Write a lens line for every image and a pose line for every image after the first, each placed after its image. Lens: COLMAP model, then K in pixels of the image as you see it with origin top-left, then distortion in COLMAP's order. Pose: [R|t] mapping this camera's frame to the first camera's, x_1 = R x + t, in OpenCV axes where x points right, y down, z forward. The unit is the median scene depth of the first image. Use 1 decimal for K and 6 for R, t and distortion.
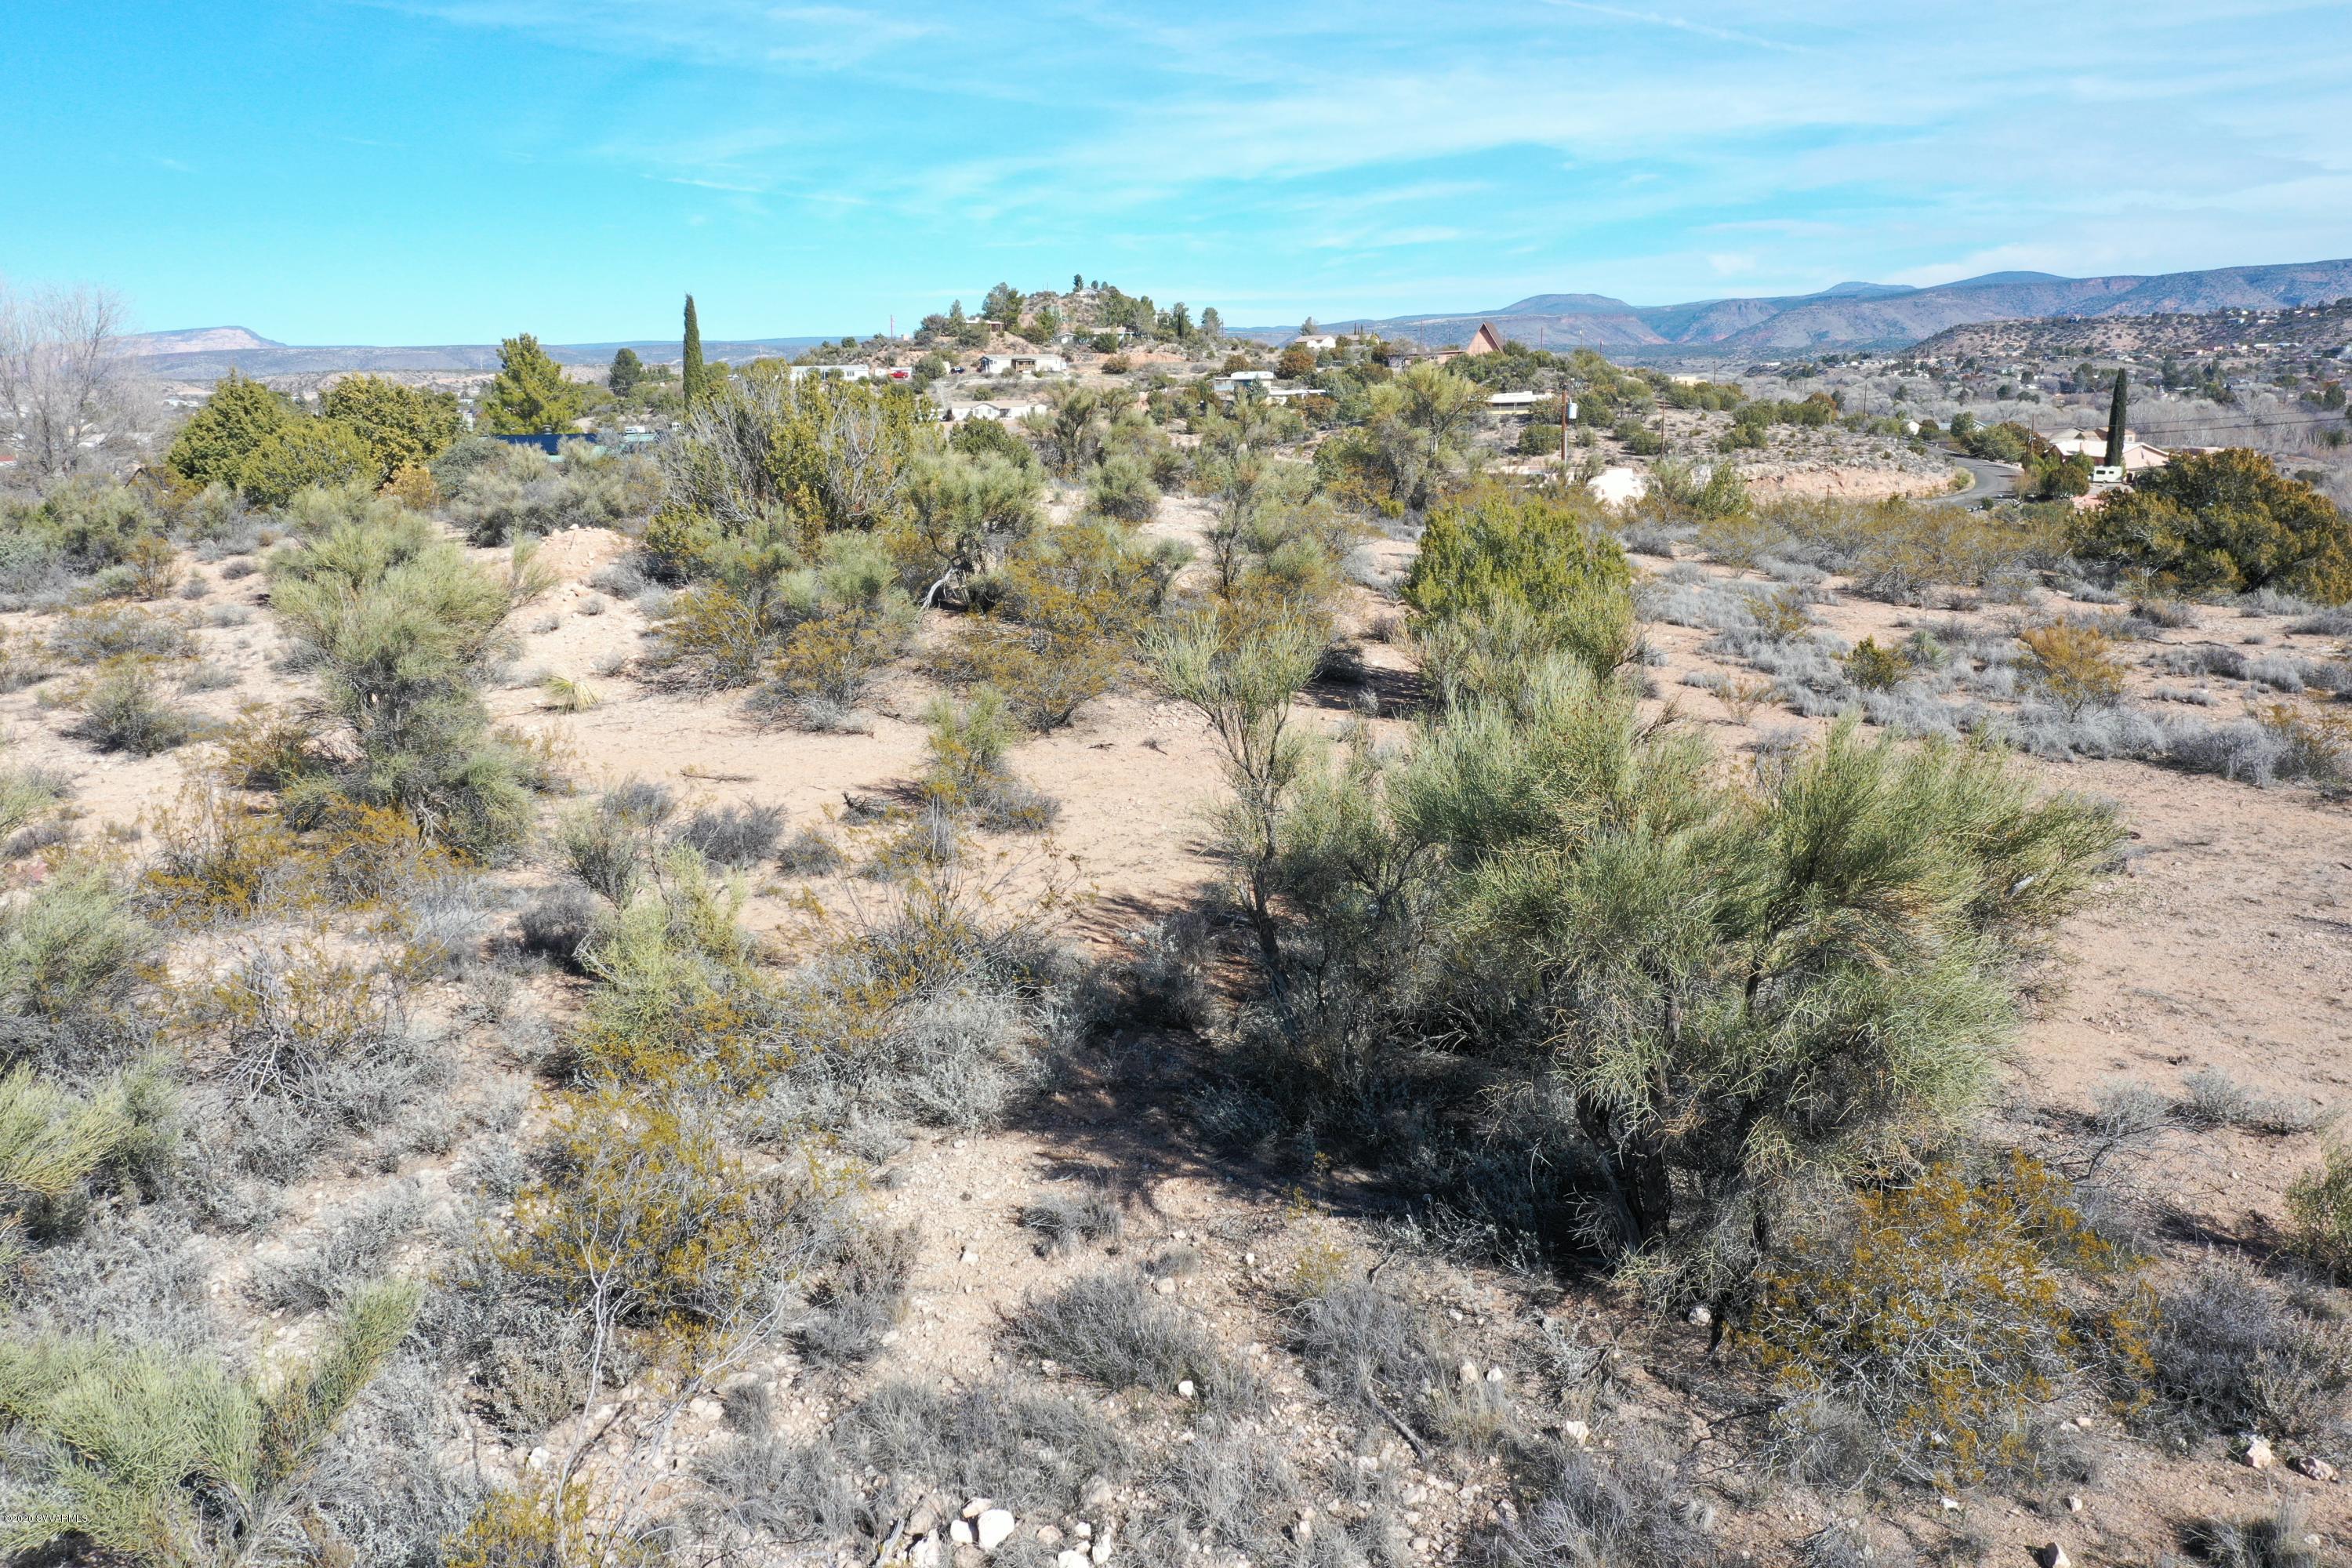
lens RADIAL K [[1842.6, 0, 1172.1], [0, 1842.6, 780.5], [0, 0, 1]] dist [-0.009273, 0.007981]
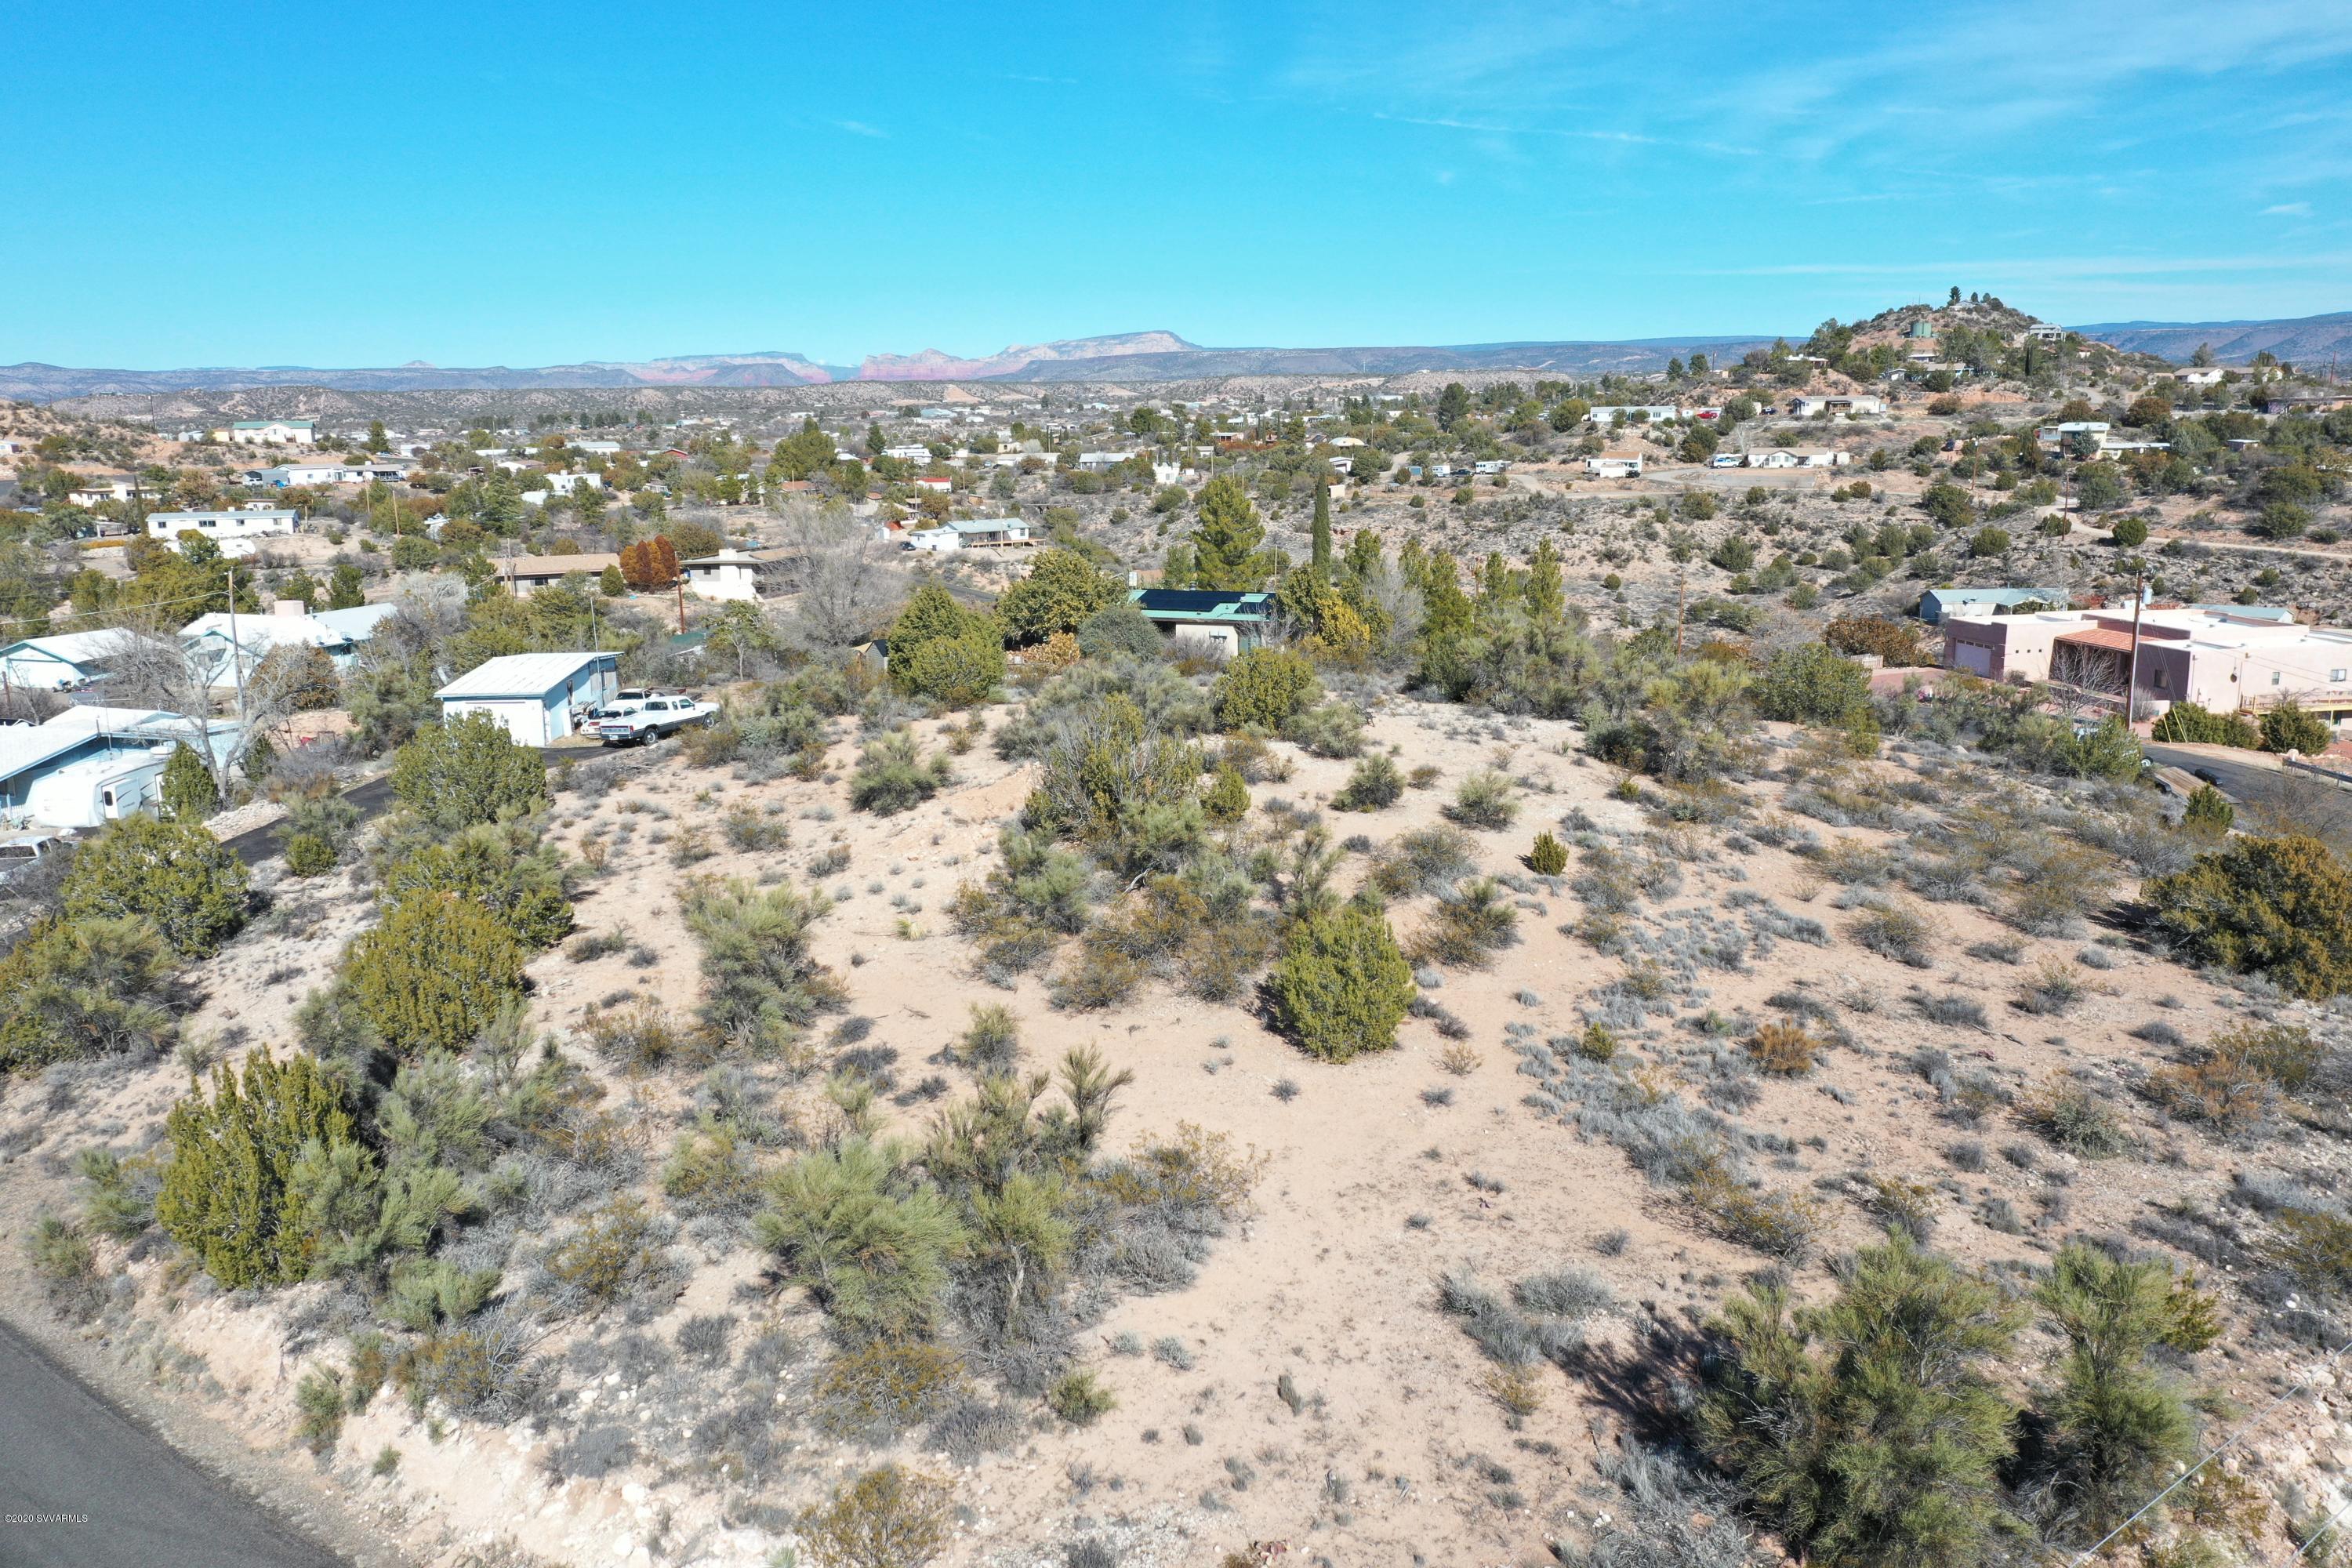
lens RADIAL K [[1842.6, 0, 1172.1], [0, 1842.6, 780.5], [0, 0, 1]] dist [-0.009273, 0.007981]
pose [[0.897633, 0.097032, -0.429930, 0.041509], [-0.096525, 0.995064, 0.023046, -0.016488], [0.430044, 0.020812, 0.902568, -0.030962]]
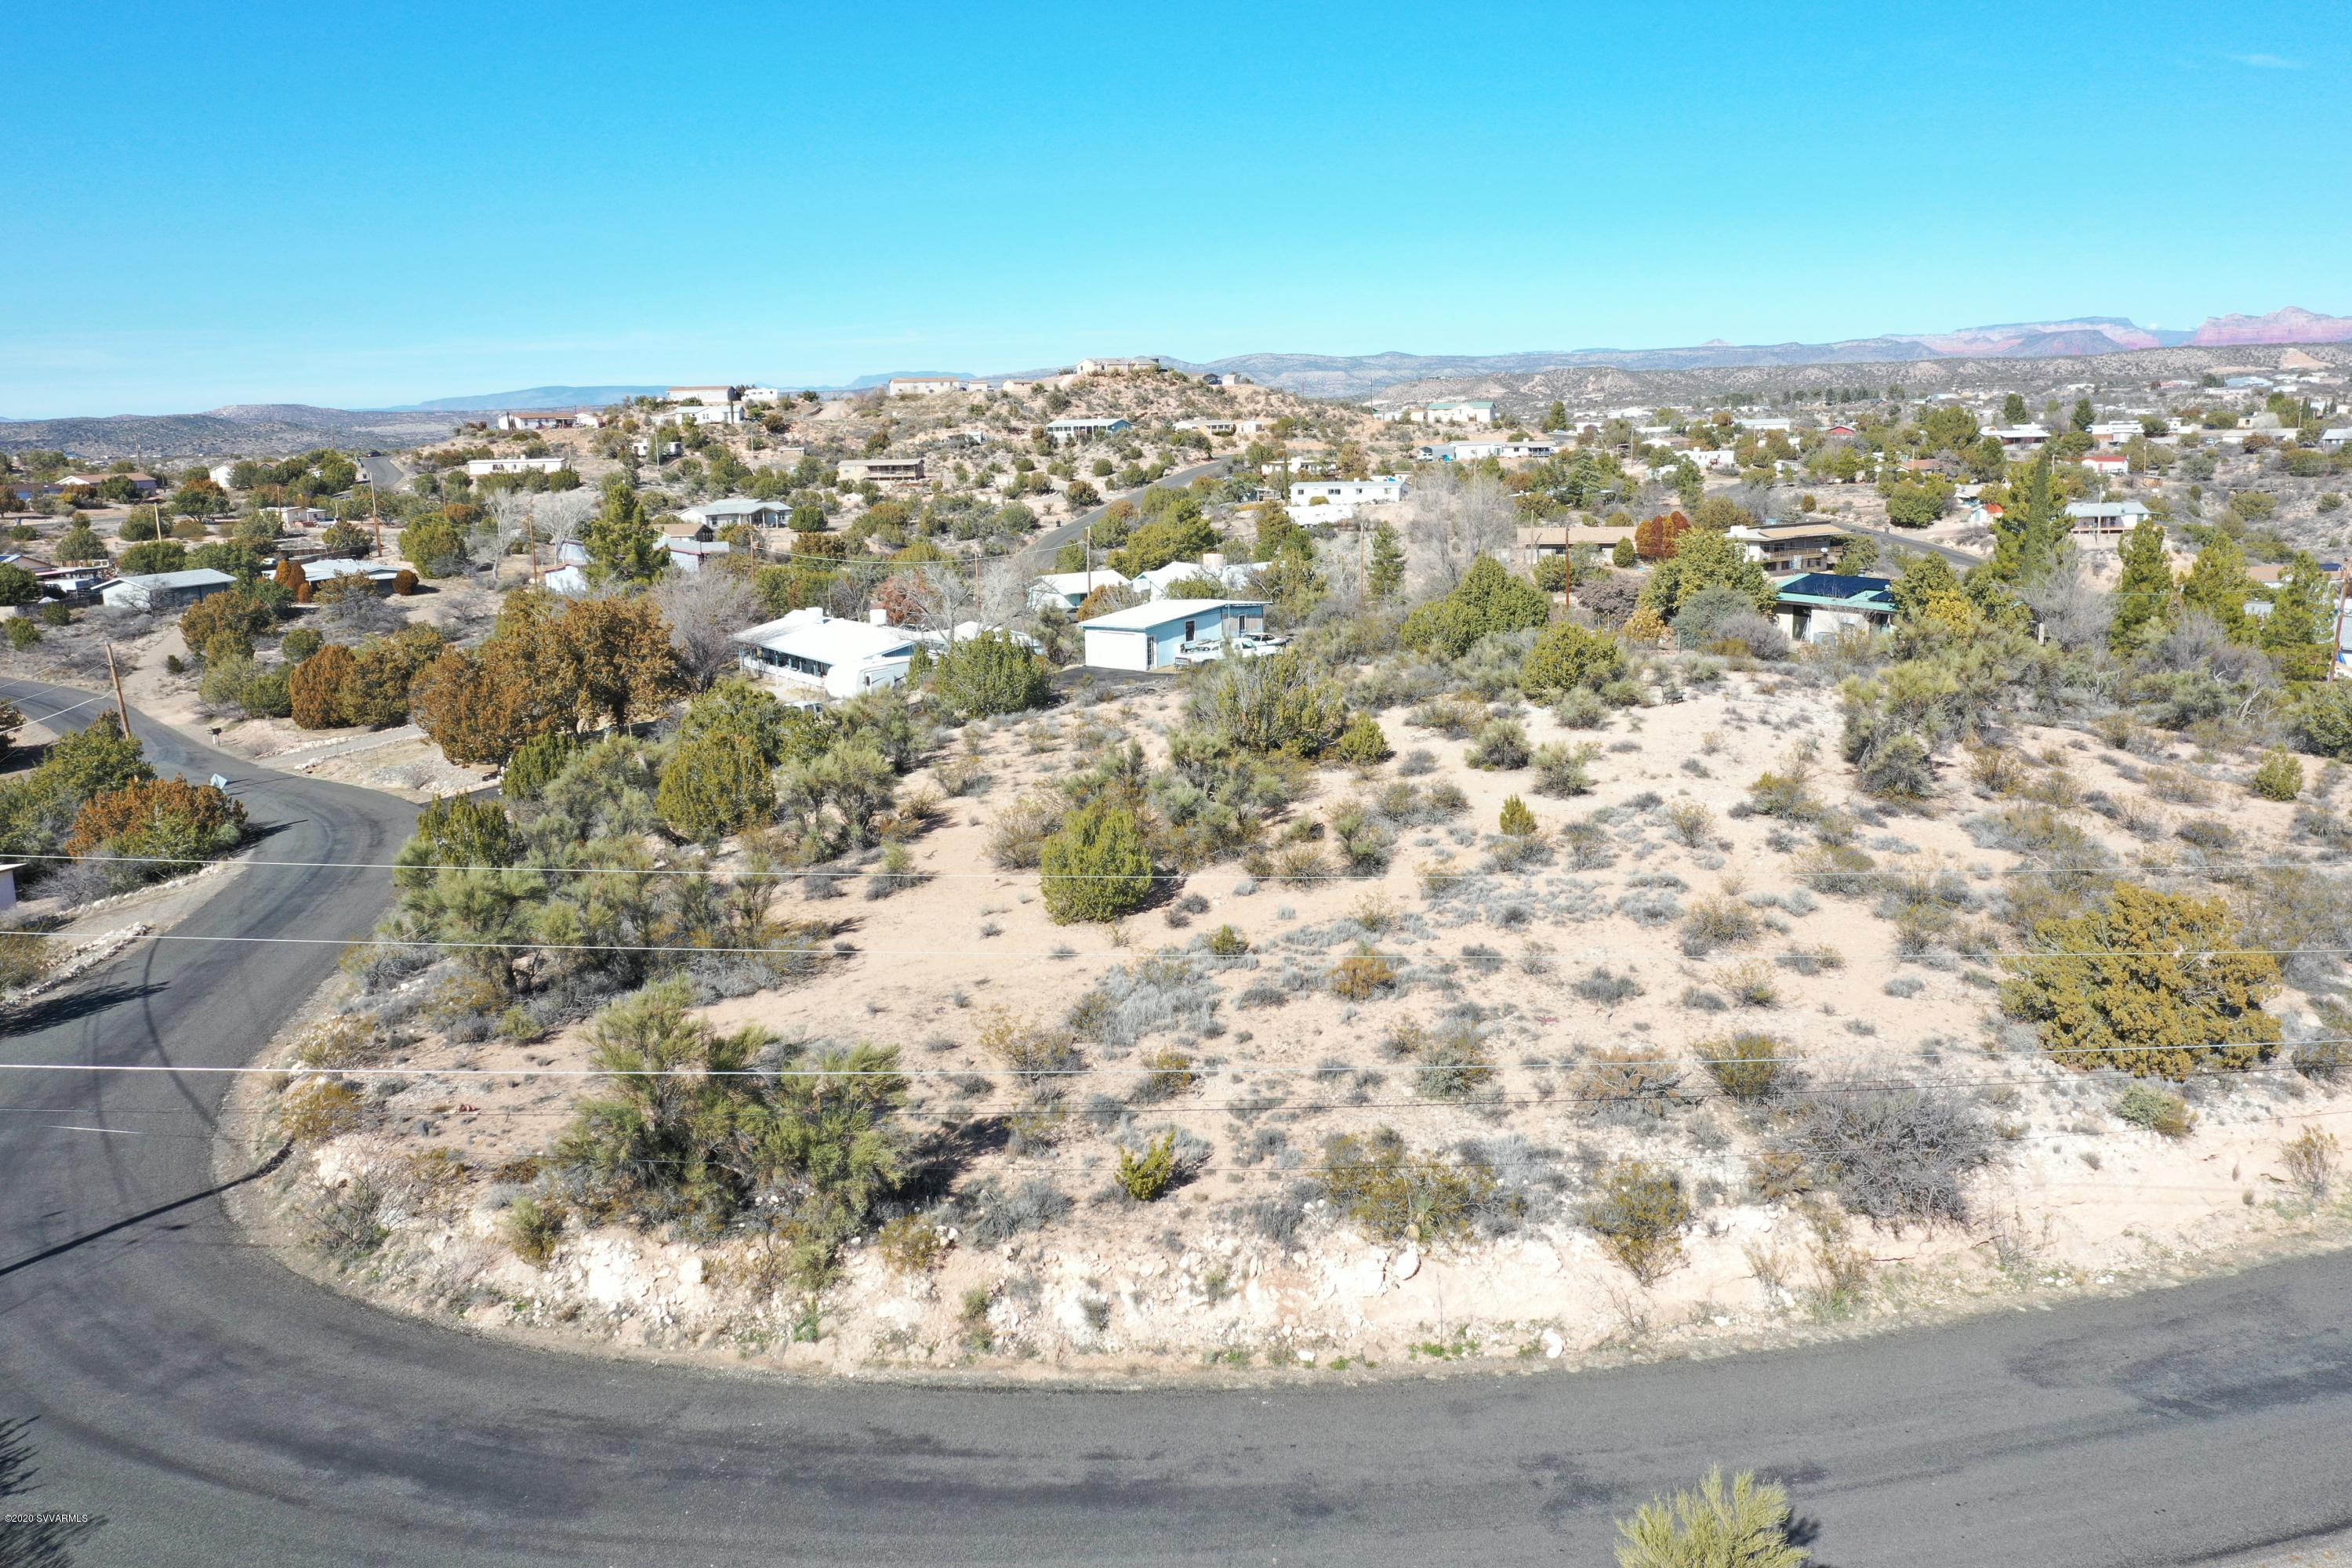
lens RADIAL K [[1839.1, 0, 1170.5], [0, 1839.1, 784.6], [0, 0, 1]] dist [-0.005551, 0.004493]
pose [[0.432338, 0.188486, -0.881792, 0.113444], [-0.165880, 0.977844, 0.127688, -0.025724], [0.886322, 0.091067, 0.454026, 0.008215]]
